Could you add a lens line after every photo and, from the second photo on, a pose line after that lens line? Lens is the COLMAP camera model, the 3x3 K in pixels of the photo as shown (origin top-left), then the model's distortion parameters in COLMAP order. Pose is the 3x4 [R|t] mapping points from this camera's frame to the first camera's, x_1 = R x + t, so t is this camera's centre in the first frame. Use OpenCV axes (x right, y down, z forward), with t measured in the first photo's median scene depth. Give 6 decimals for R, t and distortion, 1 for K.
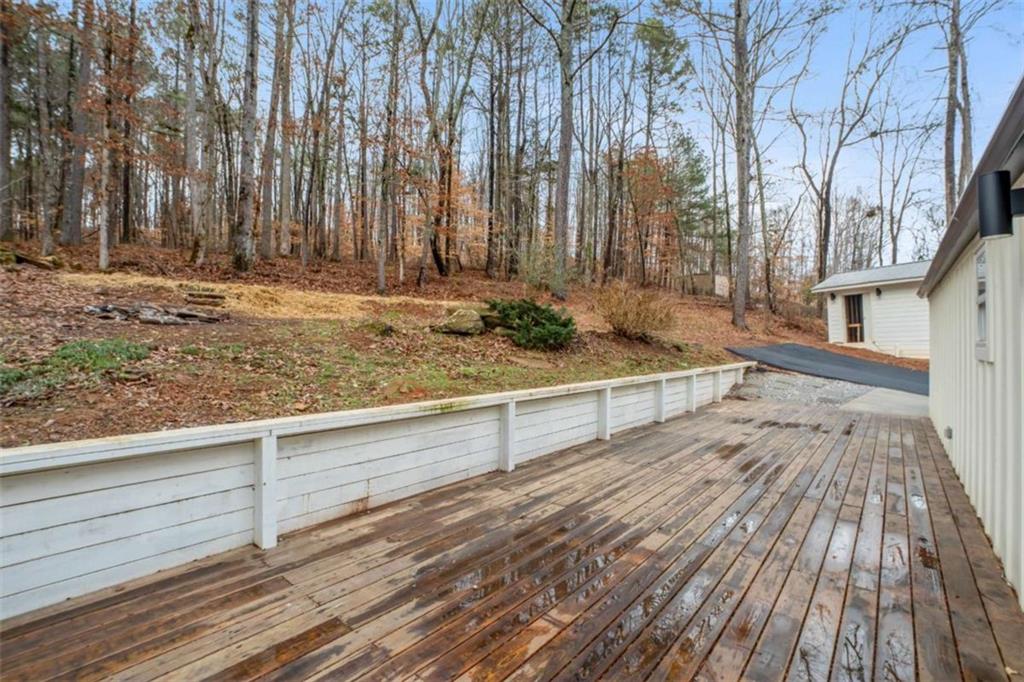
lens RADIAL K [[467.0, 0, 507.9], [0, 467.0, 337.8], [0, 0, 1]] dist [-0.028699, 0.005598]
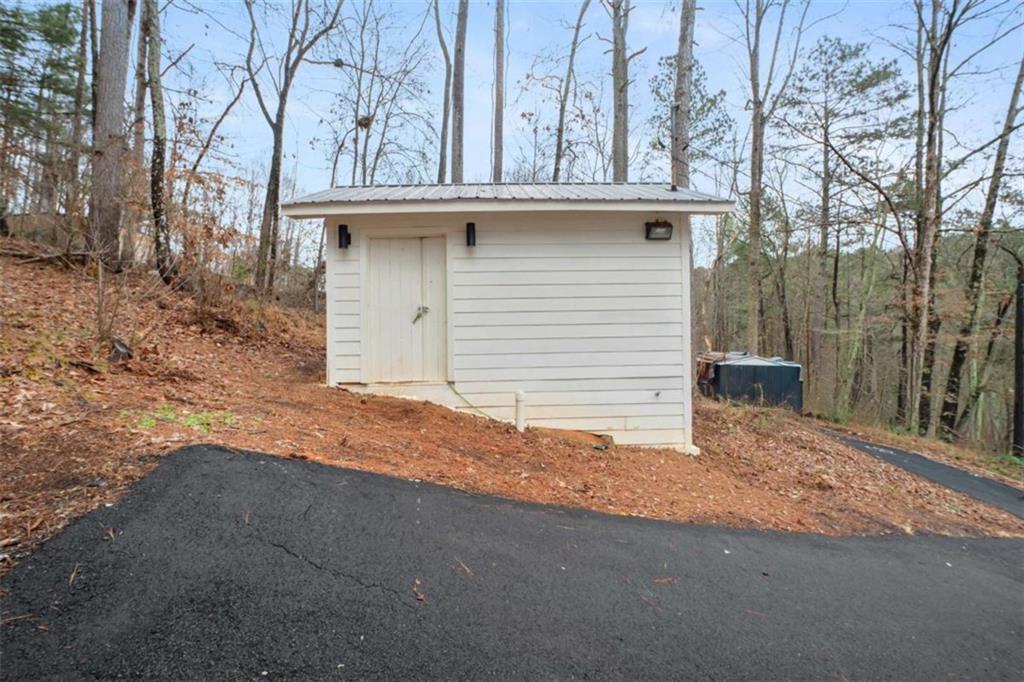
lens RADIAL K [[467.0, 0, 509.0], [0, 467.0, 339.4], [0, 0, 1]] dist [-0.028699, 0.005598]
pose [[0.471706, -0.019194, 0.881547, 1.049768], [-0.001996, 0.999737, 0.022836, -0.063579], [-0.881754, -0.012531, 0.471544, 1.641908]]
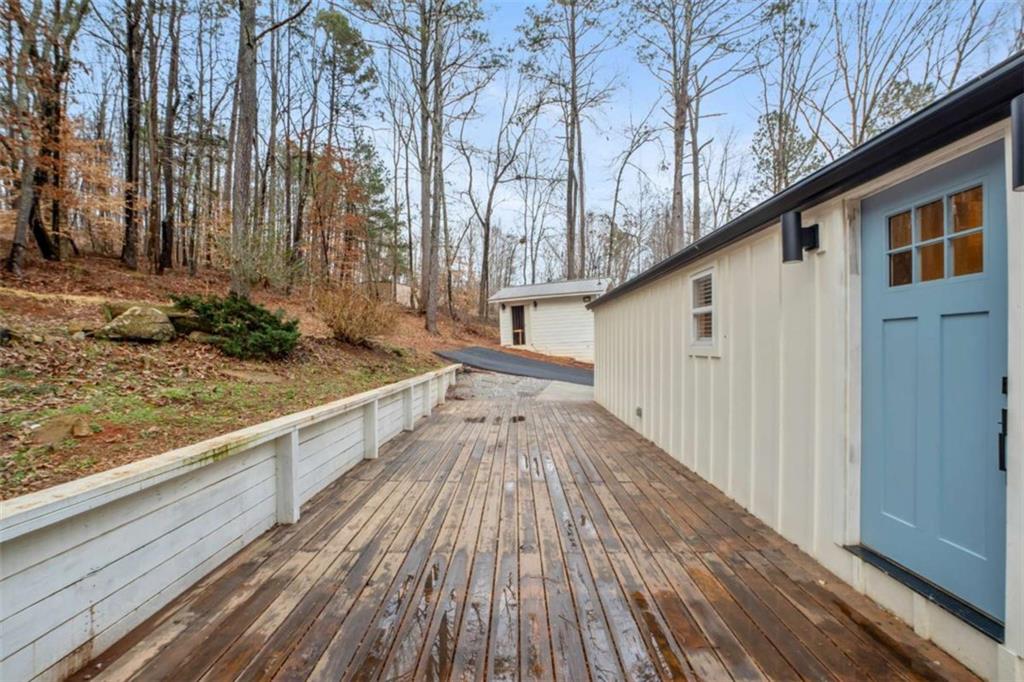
lens RADIAL K [[467.0, 0, 511.6], [0, 467.0, 353.8], [0, 0, 1]] dist [-0.028699, 0.005598]
pose [[0.783849, -0.027468, 0.620344, -0.070876], [0.013797, 0.999545, 0.026826, -0.000183], [-0.620799, -0.012469, 0.783871, 0.081718]]
